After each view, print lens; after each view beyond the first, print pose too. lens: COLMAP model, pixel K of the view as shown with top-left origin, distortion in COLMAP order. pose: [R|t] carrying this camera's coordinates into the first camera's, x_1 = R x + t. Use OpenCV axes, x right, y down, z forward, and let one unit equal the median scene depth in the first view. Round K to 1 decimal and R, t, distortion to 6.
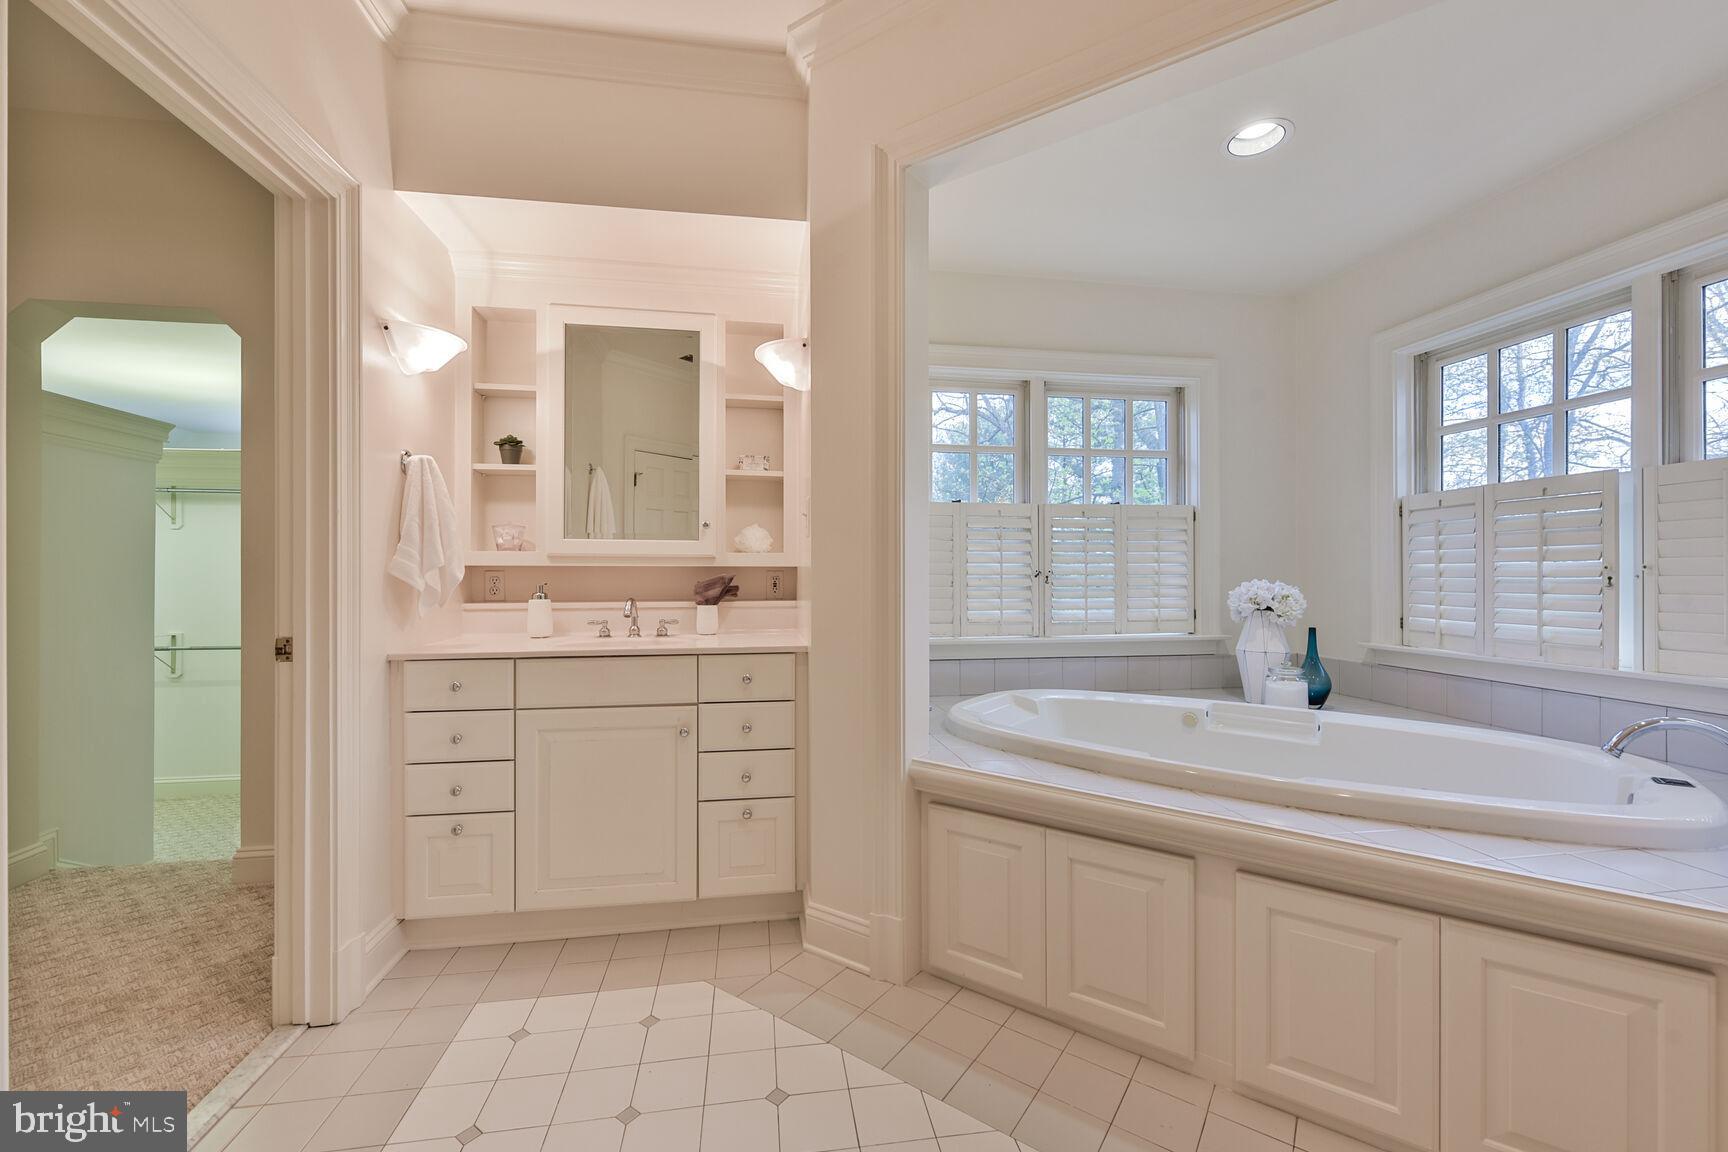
lens RADIAL K [[689.1, 0, 862.6], [0, 689.1, 573.1], [0, 0, 1]] dist [-0.000729, 0.000328]
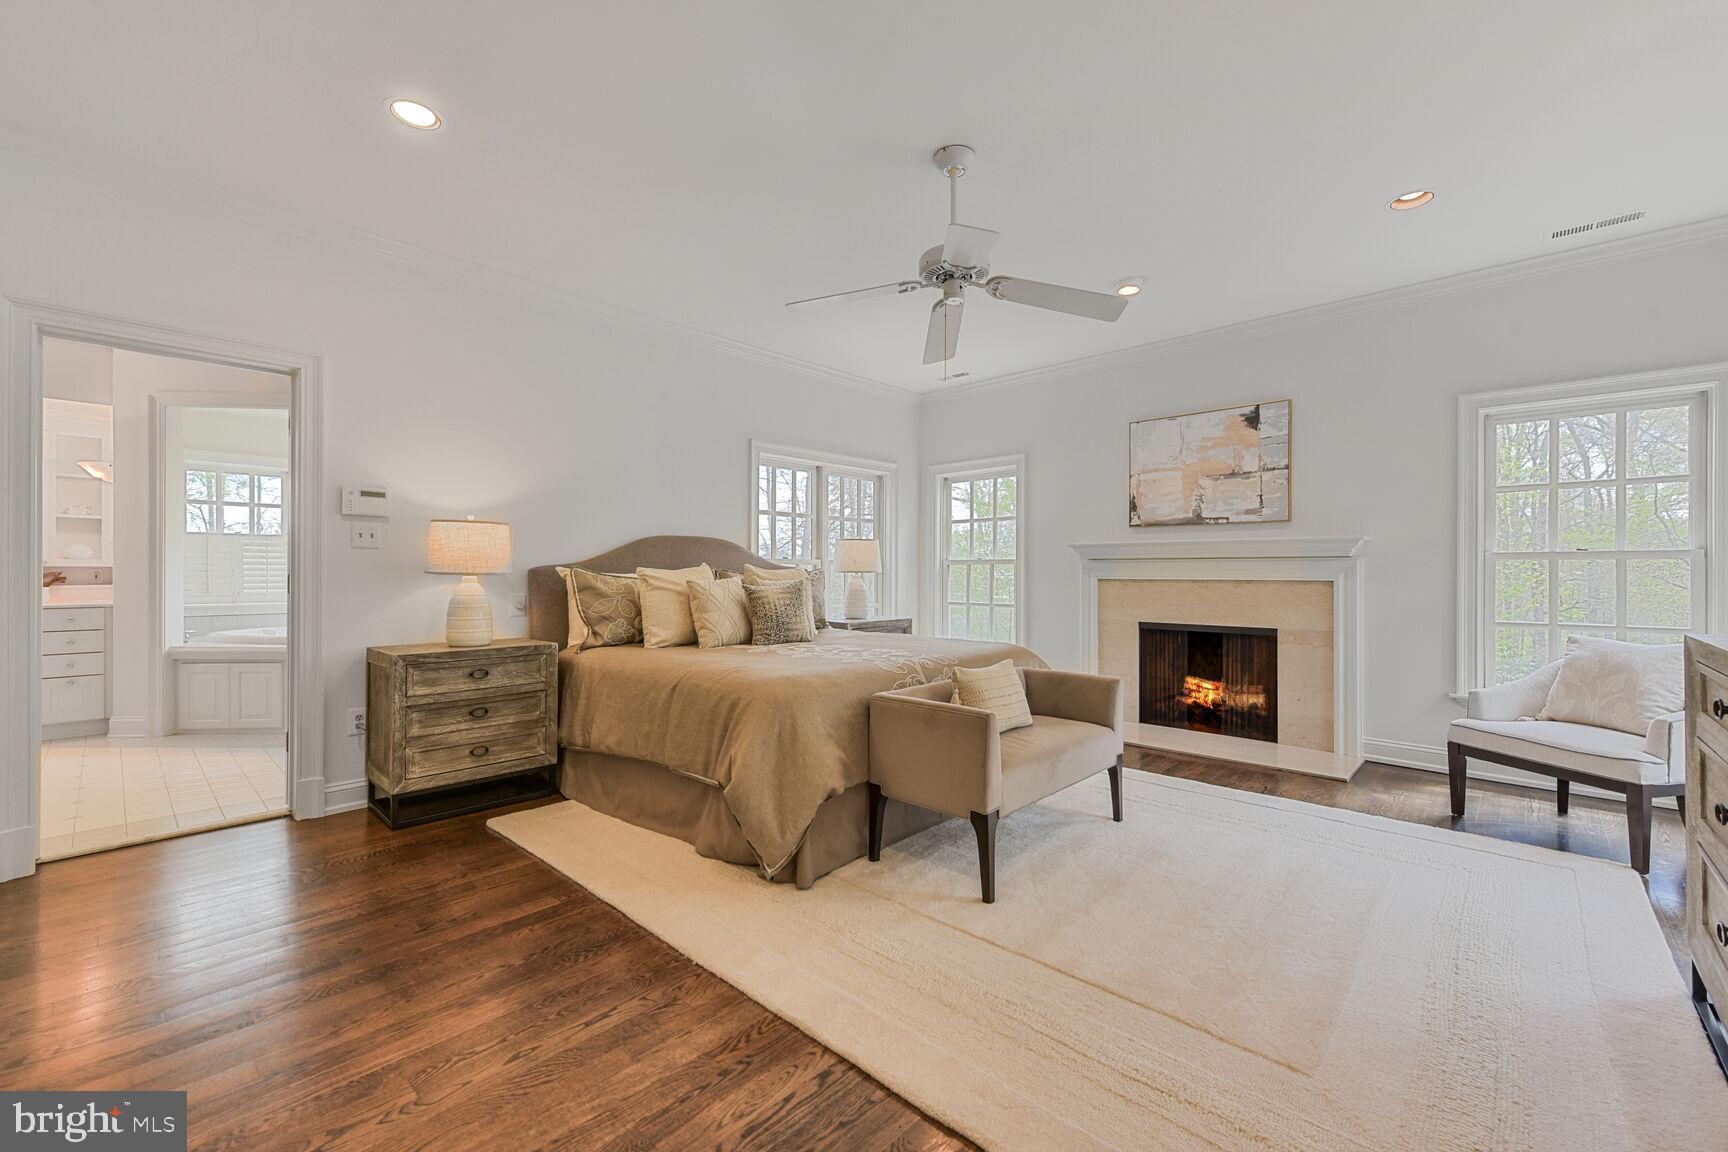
lens RADIAL K [[708.3, 0, 872.5], [0, 708.3, 571.1], [0, 0, 1]] dist [0.002777, -0.000103]
pose [[0.793135, 0.005314, 0.609023, 0.446899], [-0.001009, 0.999972, -0.007412, 0.018868], [-0.609045, 0.005264, 0.793118, -2.183119]]
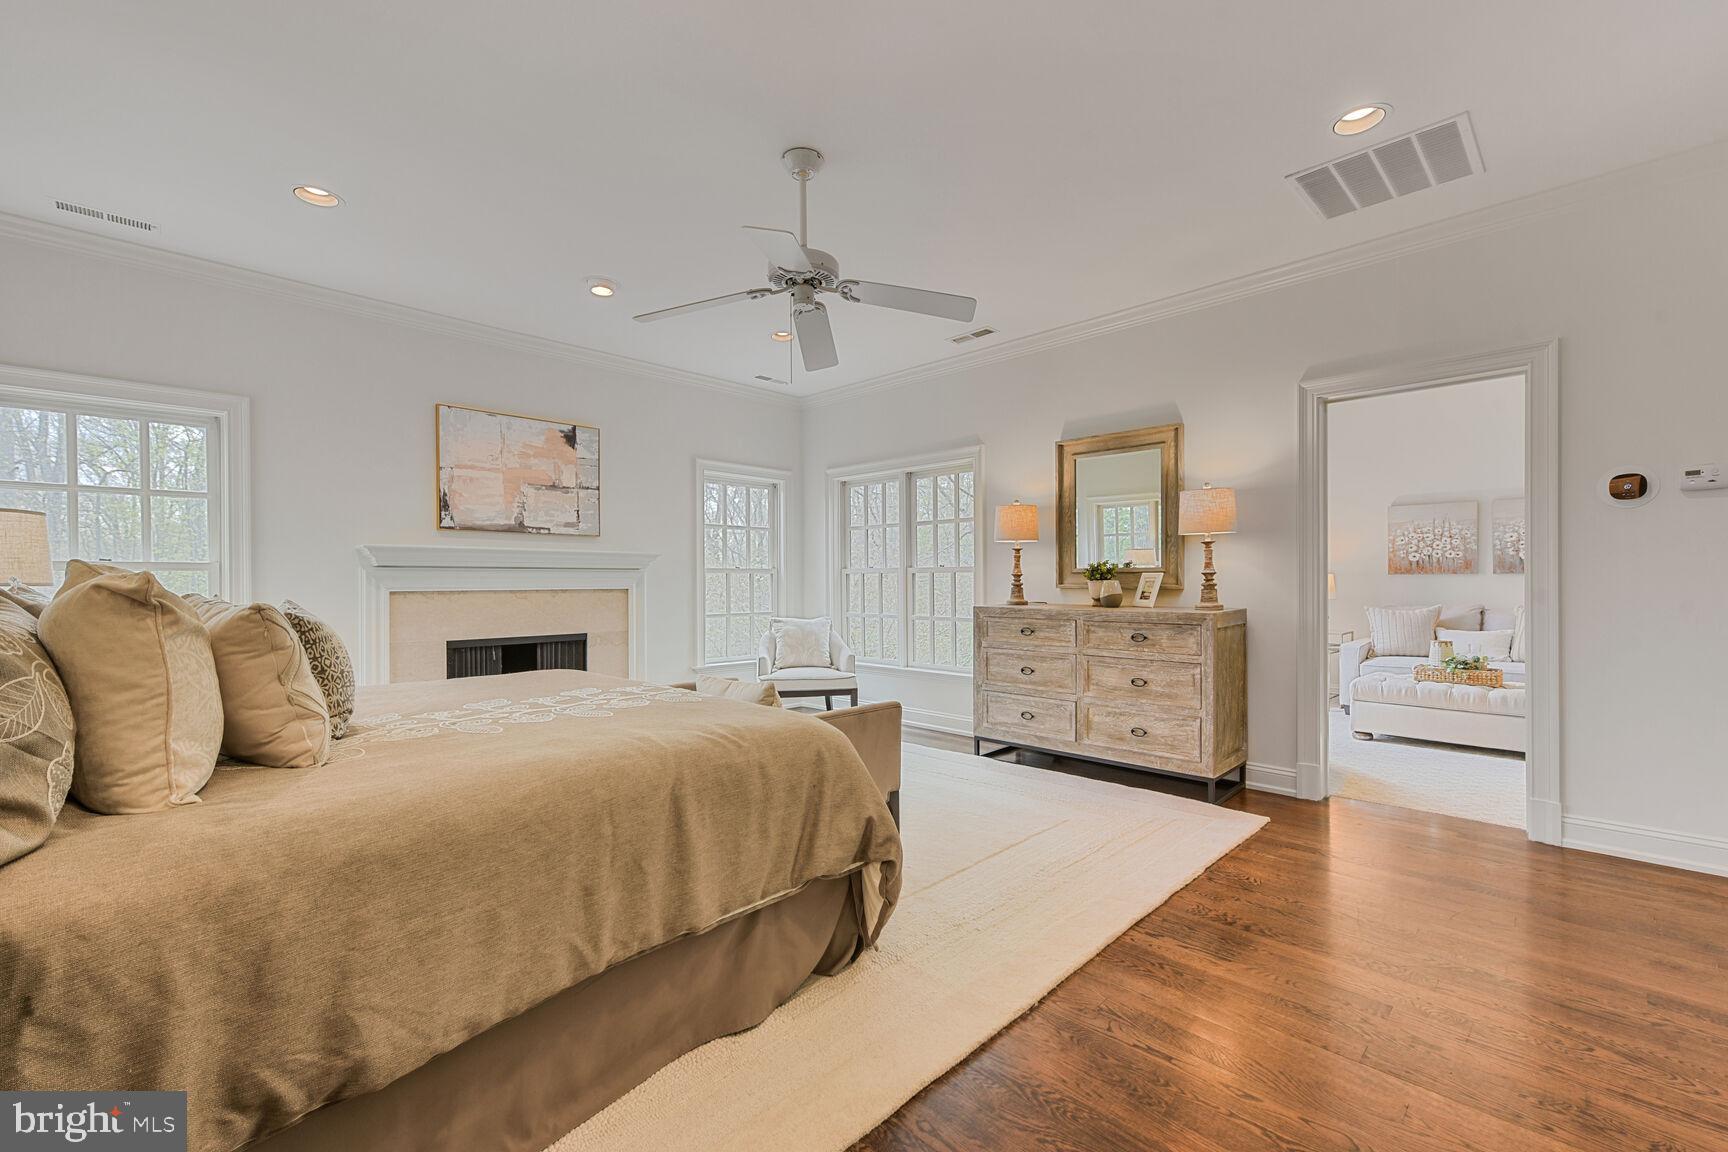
lens RADIAL K [[708.3, 0, 873.6], [0, 708.3, 580.8], [0, 0, 1]] dist [0.002777, -0.000103]
pose [[-0.571589, 0.009841, 0.820481, -0.397276], [0.011946, 0.999922, -0.003671, 0.027504], [-0.820453, 0.007703, -0.571662, 4.047256]]
